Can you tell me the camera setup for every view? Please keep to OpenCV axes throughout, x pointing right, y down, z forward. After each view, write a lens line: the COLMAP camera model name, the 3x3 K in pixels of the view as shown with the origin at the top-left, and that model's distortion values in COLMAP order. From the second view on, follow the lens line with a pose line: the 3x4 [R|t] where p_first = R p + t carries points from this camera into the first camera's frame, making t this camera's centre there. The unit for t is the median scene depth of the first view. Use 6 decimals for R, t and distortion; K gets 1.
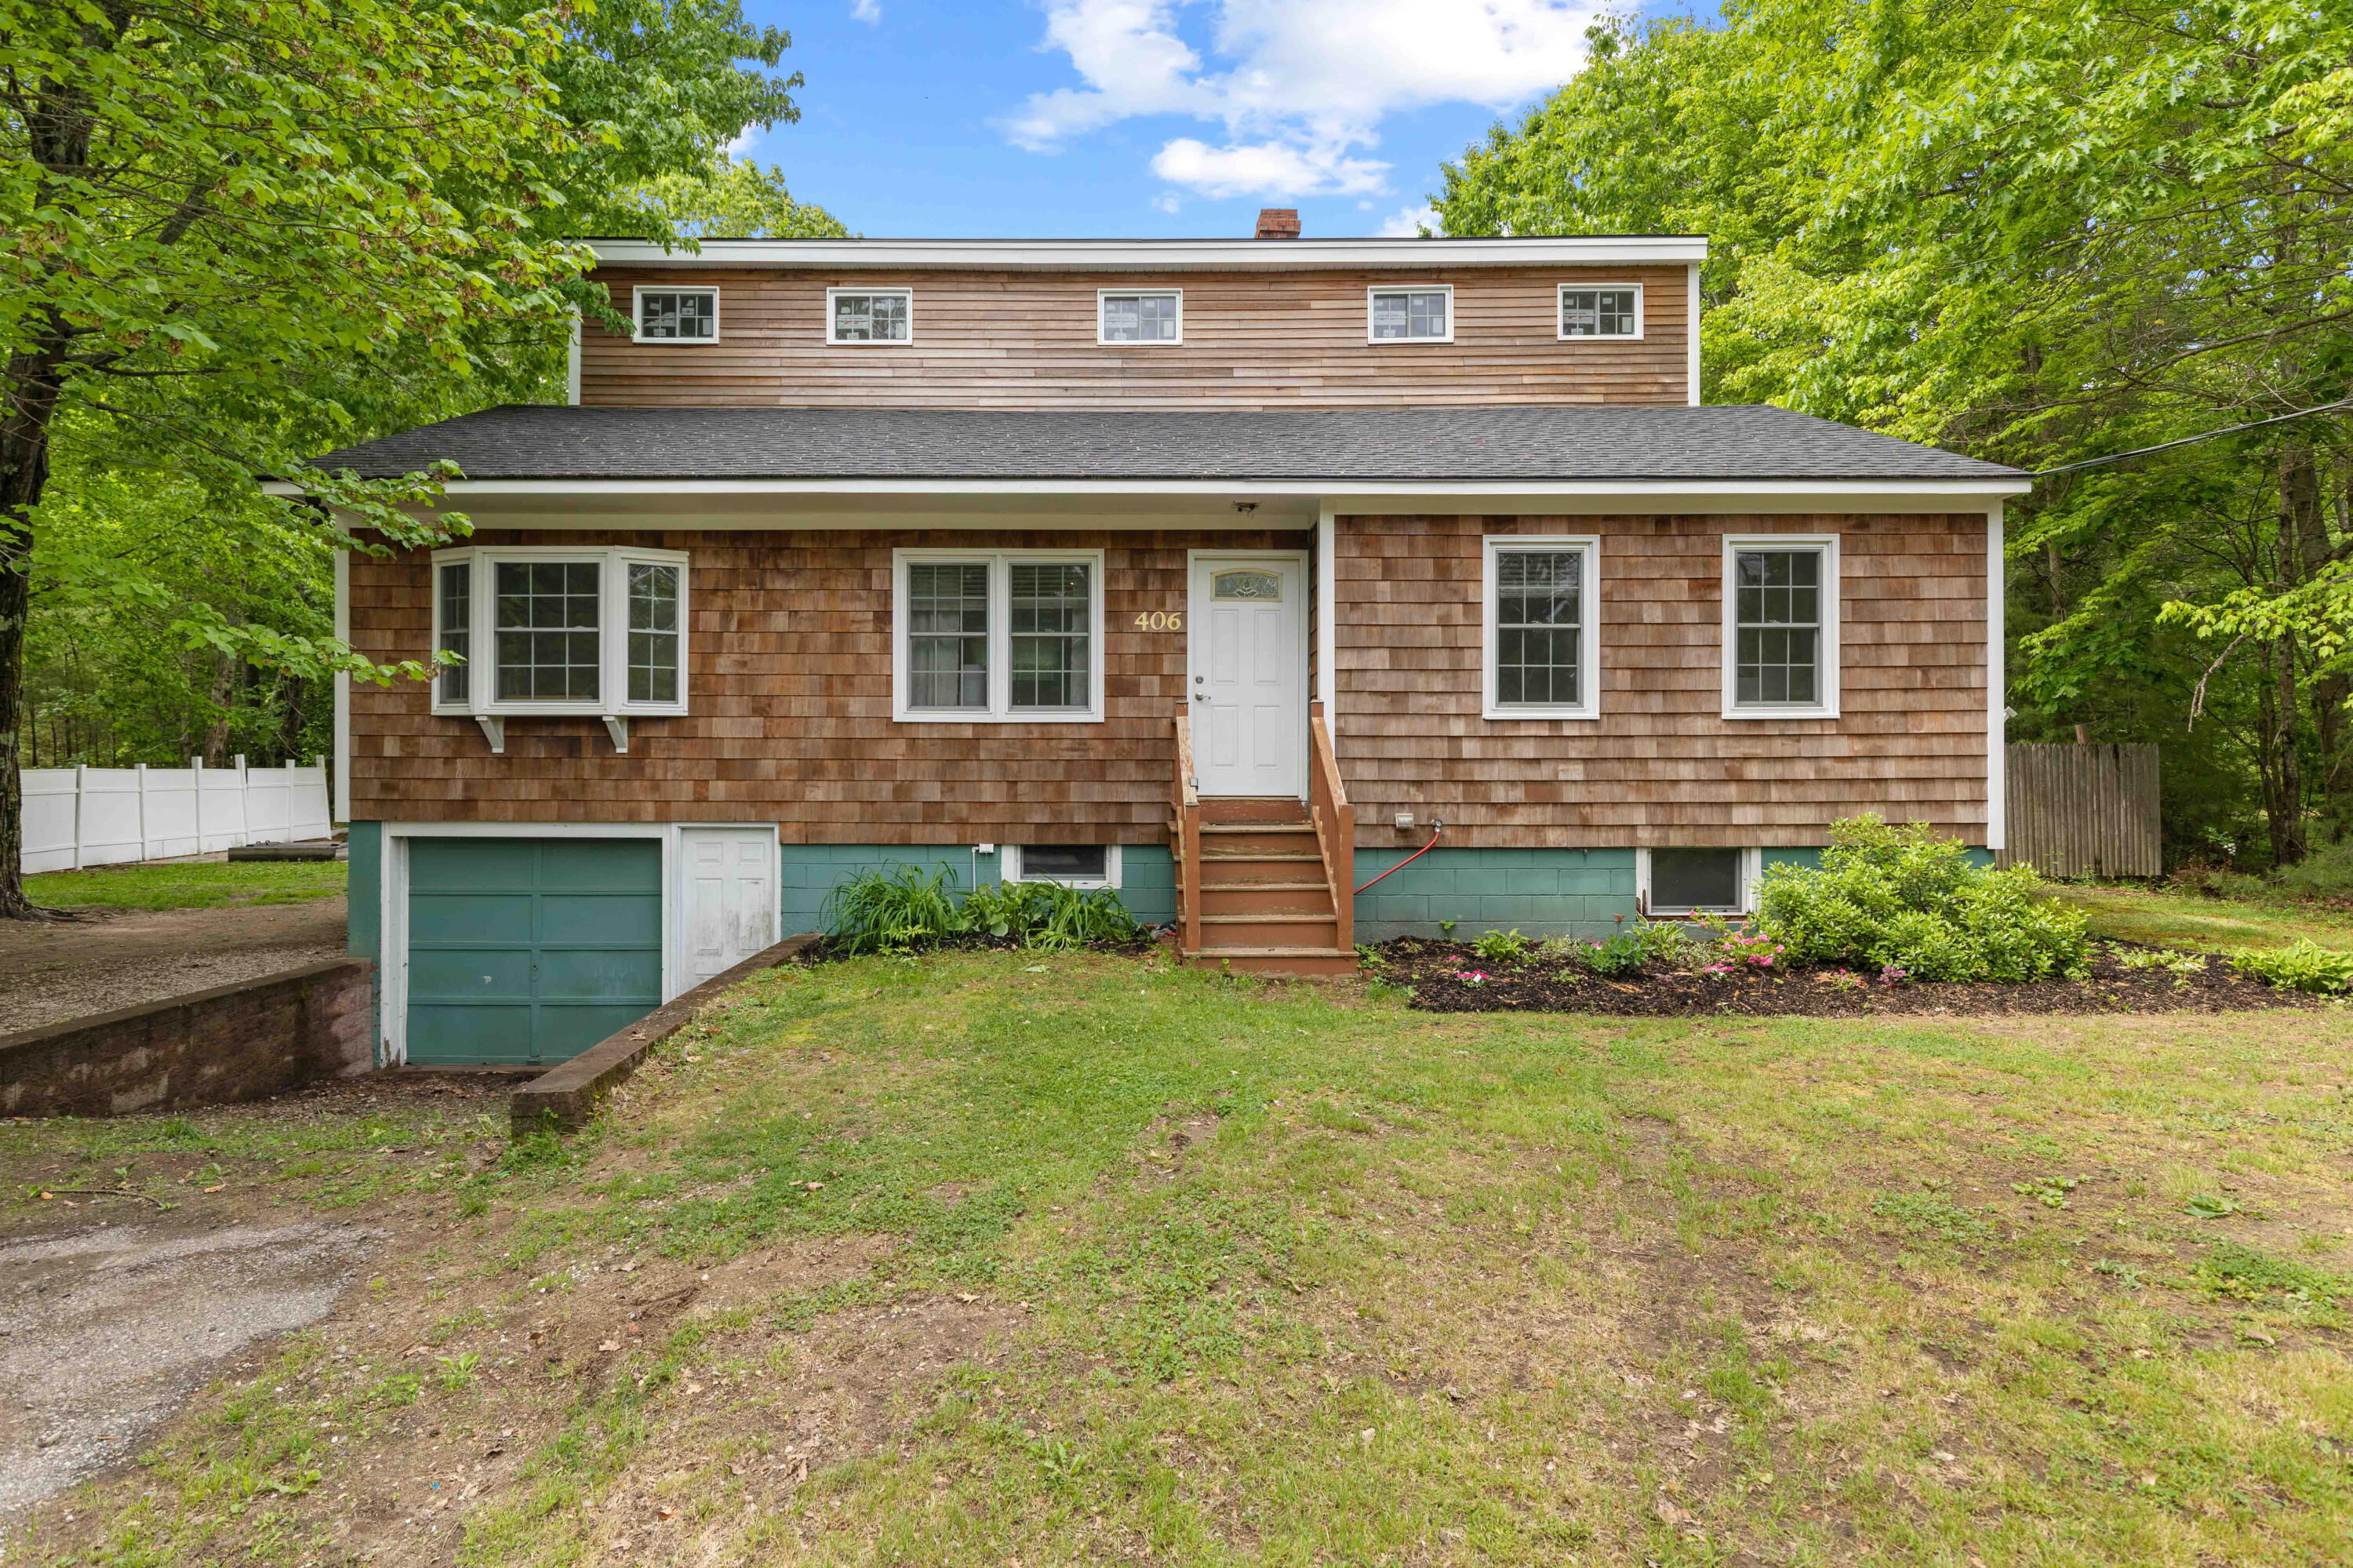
lens RADIAL K [[1353.7, 0, 1168.1], [0, 1353.7, 780.7], [0, 0, 1]] dist [0.005710, 0.000388]
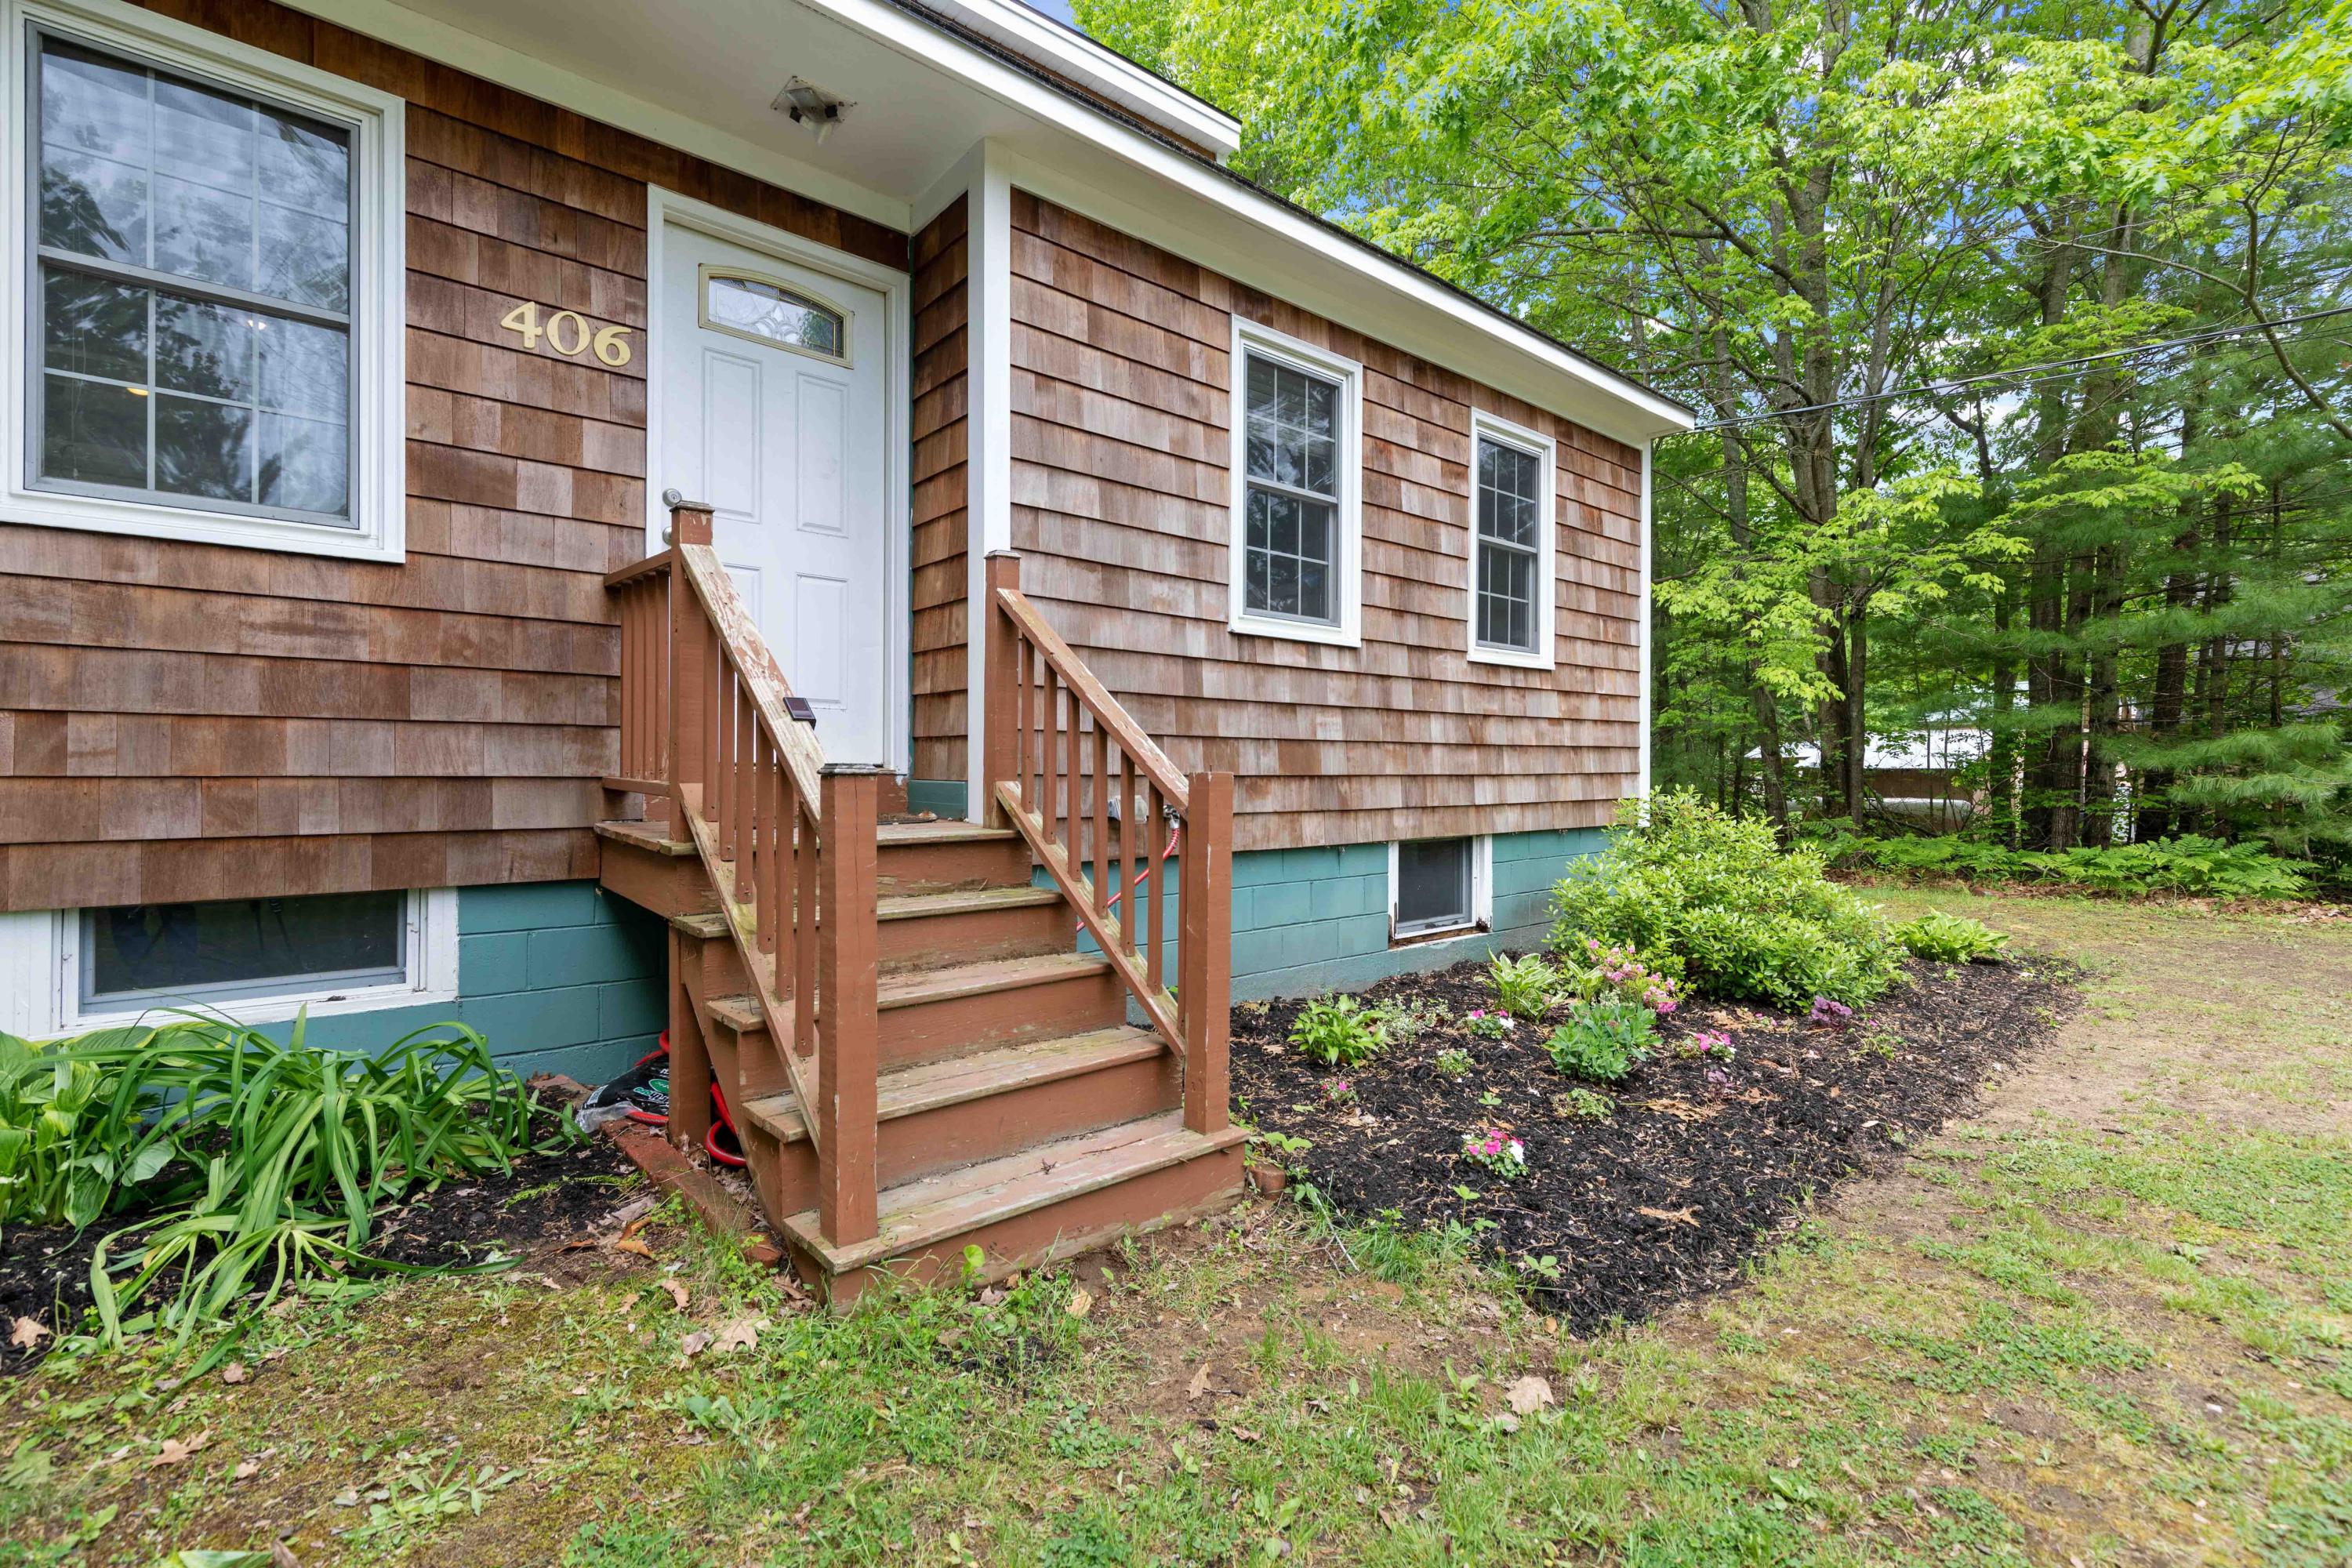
lens RADIAL K [[1056.4, 0, 1190.8], [0, 1056.4, 768.0], [0, 0, 1]] dist [0.004489, -0.000426]
pose [[0.772726, 0.003509, 0.634730, -0.066947], [0.000554, 0.999981, -0.006202, 0.015901], [-0.634739, 0.005144, 0.772709, 0.655505]]
